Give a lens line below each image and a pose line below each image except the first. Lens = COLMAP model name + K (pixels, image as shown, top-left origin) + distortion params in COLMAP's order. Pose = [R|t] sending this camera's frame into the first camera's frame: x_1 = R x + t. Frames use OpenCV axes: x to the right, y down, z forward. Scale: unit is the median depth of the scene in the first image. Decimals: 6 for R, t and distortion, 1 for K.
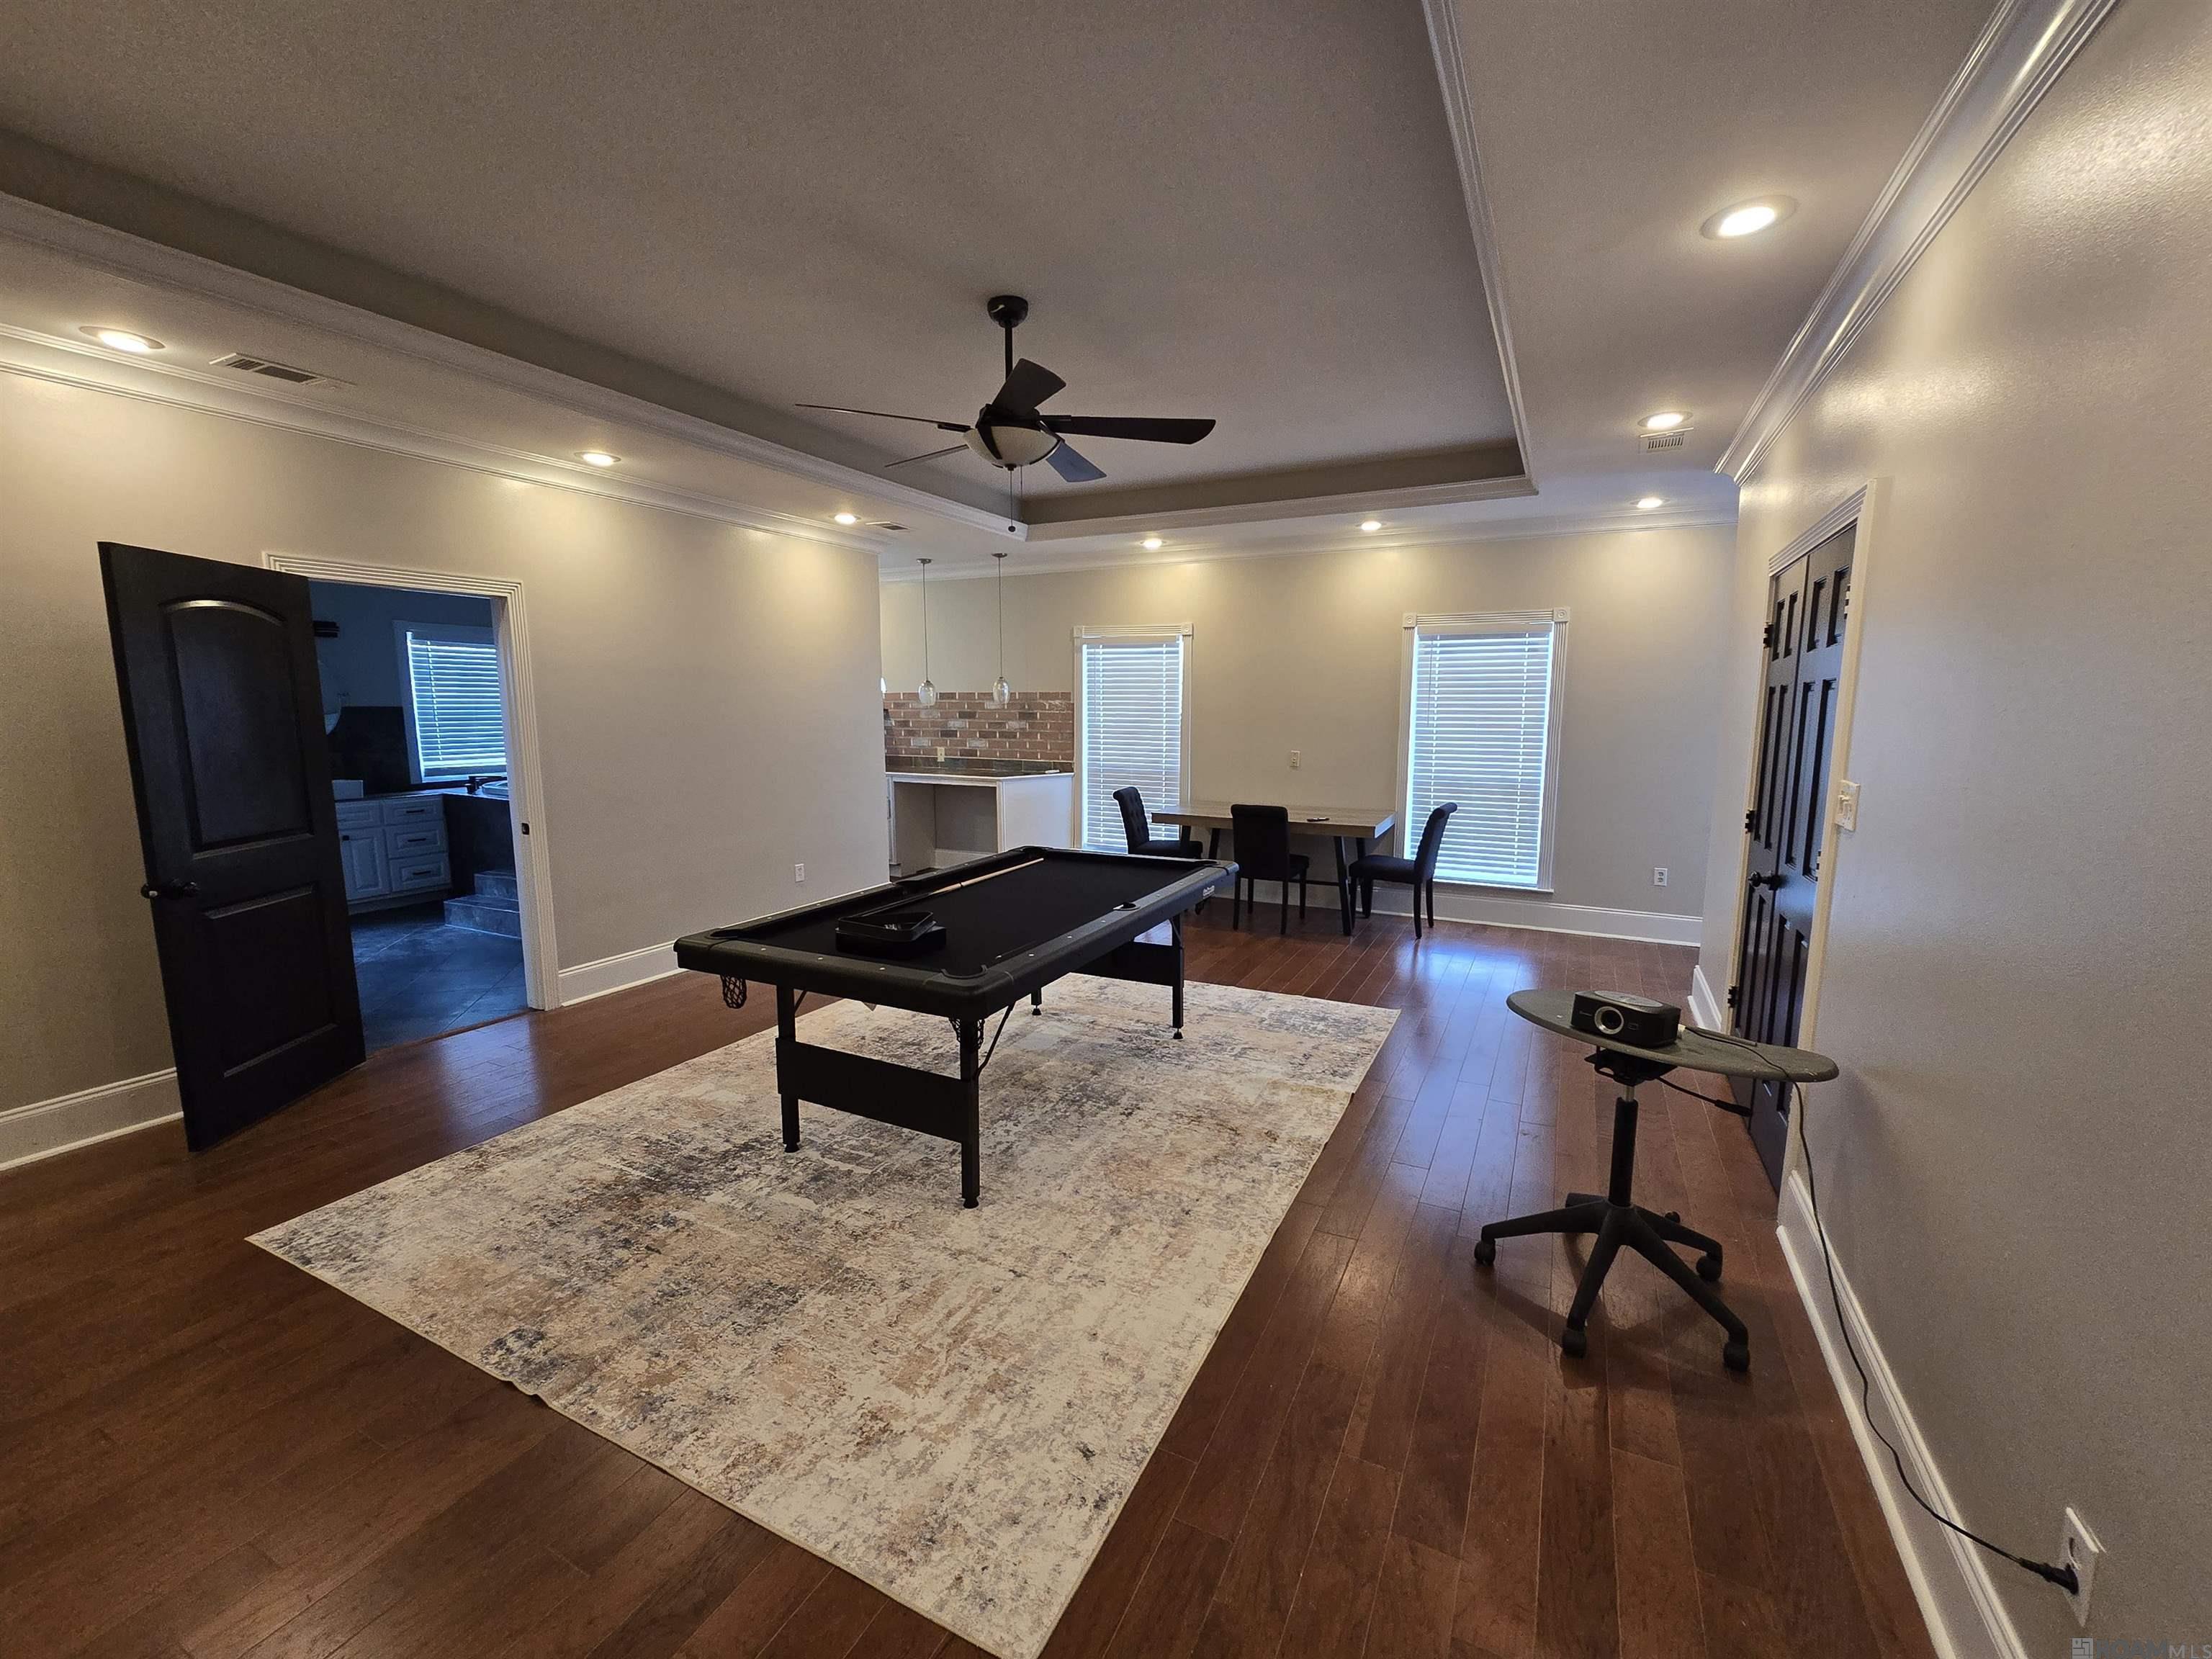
lens RADIAL K [[900.3, 0, 1106.0], [0, 900.3, 829.5], [0, 0, 1]] dist [0.001646, 0.000106]
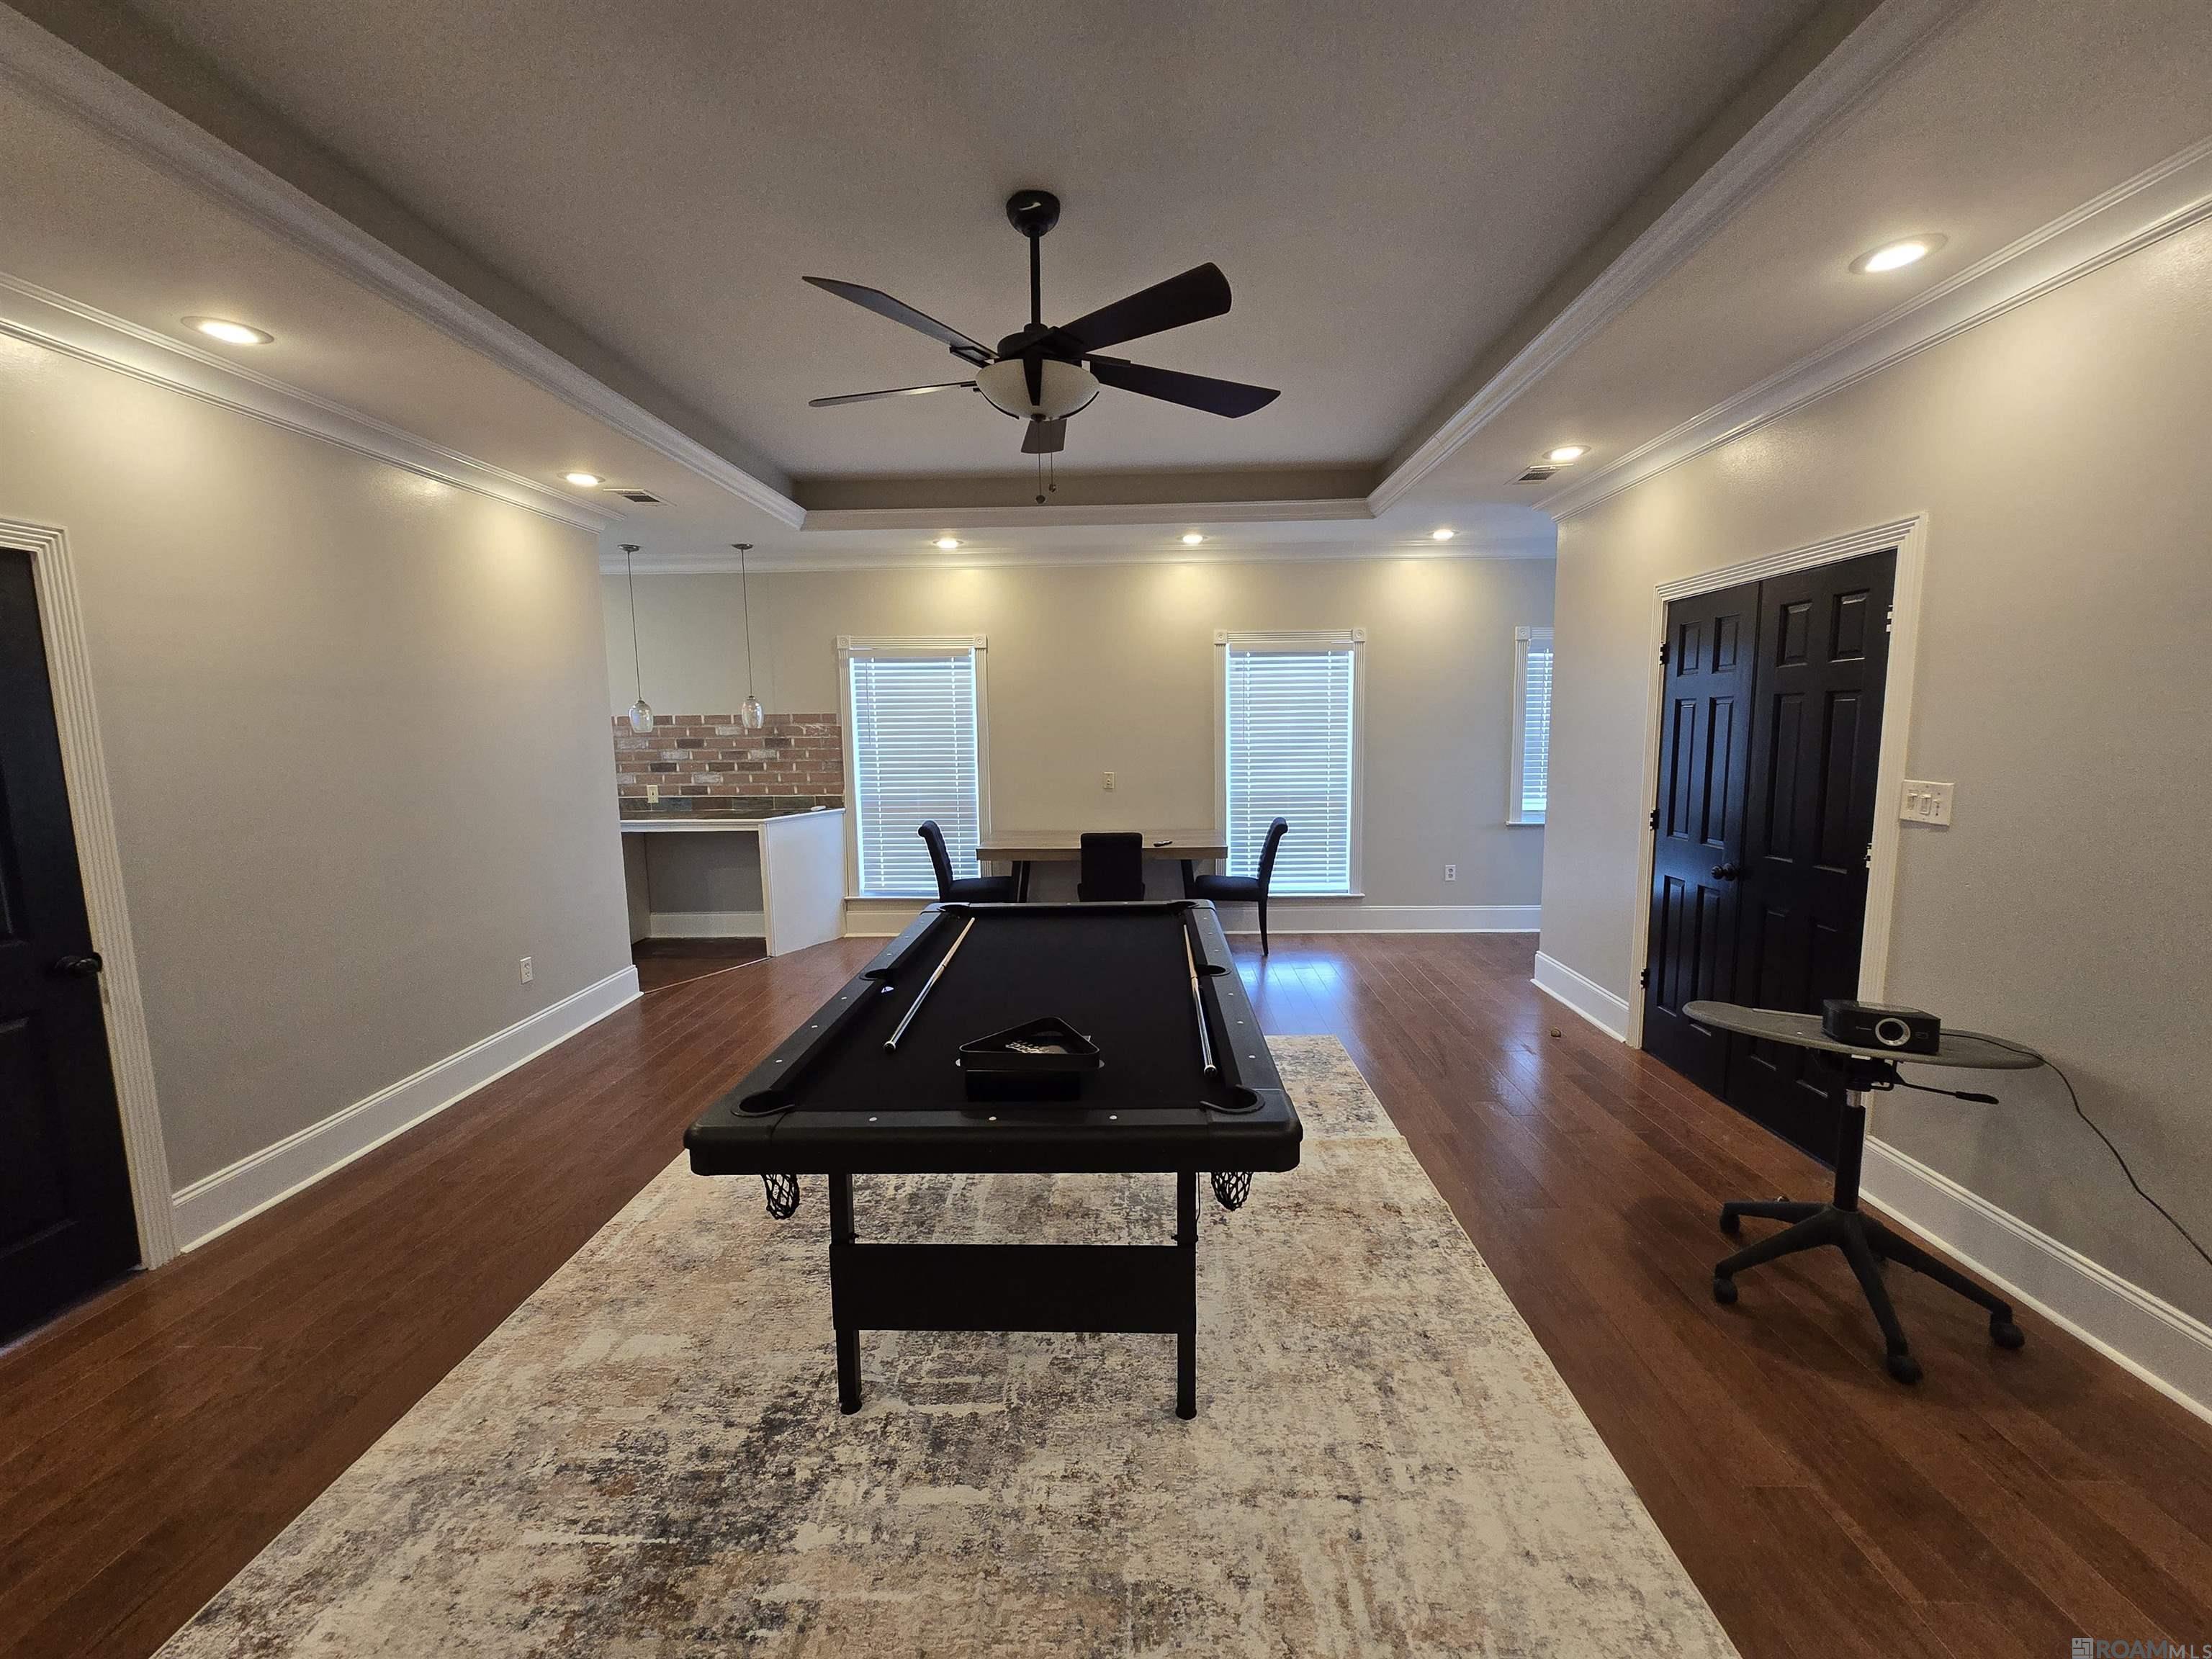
lens RADIAL K [[906.2, 0, 1115.6], [0, 906.2, 836.0], [0, 0, 1]] dist [-0.004619, 0.001000]
pose [[0.905868, -0.068250, 0.418026, -0.213569], [0.074965, 0.997186, 0.000356, -0.023445], [-0.416874, 0.031015, 0.908435, 0.155027]]
